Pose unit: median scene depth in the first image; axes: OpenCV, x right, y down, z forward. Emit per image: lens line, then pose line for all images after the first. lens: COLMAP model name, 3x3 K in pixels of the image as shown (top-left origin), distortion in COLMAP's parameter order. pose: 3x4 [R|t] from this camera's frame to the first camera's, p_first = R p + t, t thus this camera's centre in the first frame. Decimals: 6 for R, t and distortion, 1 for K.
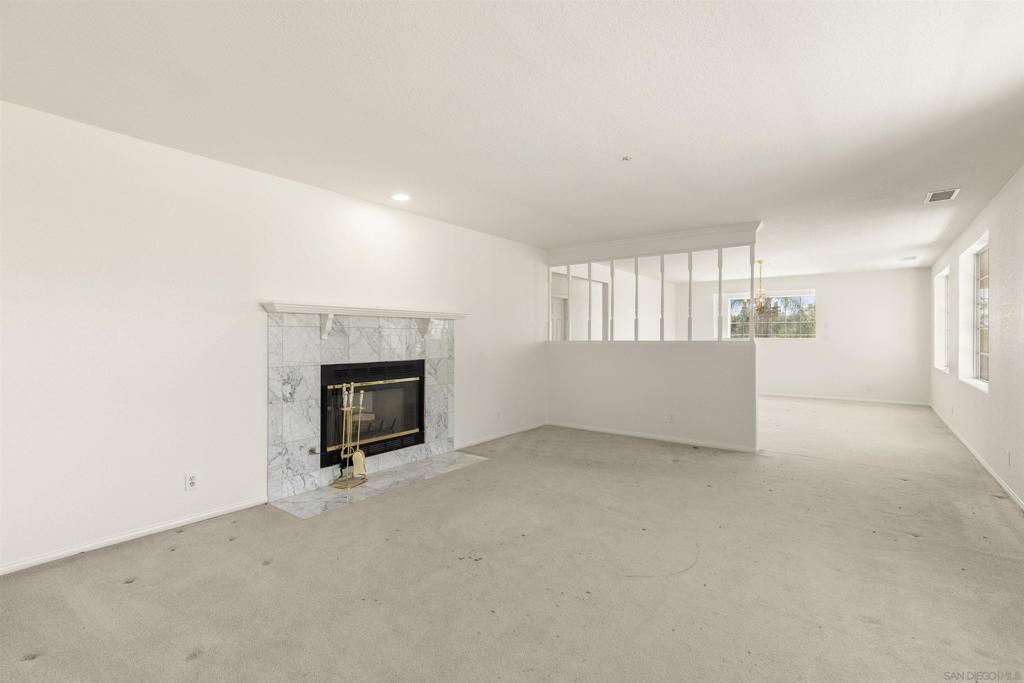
lens RADIAL K [[460.9, 0, 512.4], [0, 460.9, 339.0], [0, 0, 1]] dist [0.008782, -0.000179]
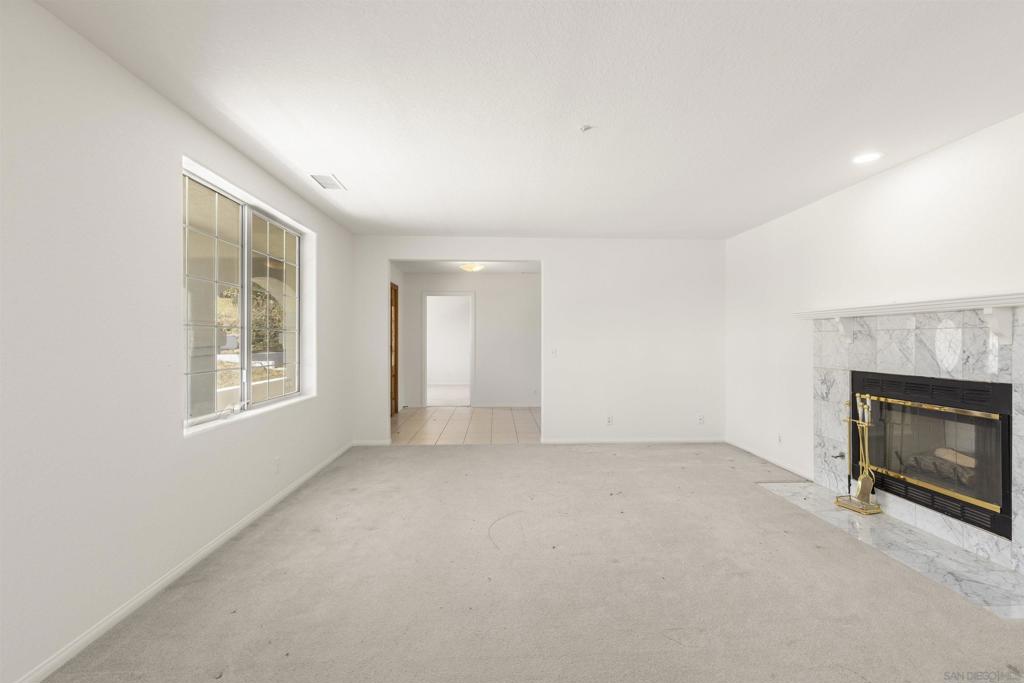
lens RADIAL K [[460.9, 0, 512.3], [0, 460.9, 339.3], [0, 0, 1]] dist [0.008782, -0.000179]
pose [[-0.770345, 0.000557, -0.637627, 0.716188], [-0.001544, 0.999995, 0.002739, -0.009357], [0.637626, 0.003094, -0.770340, 1.253861]]
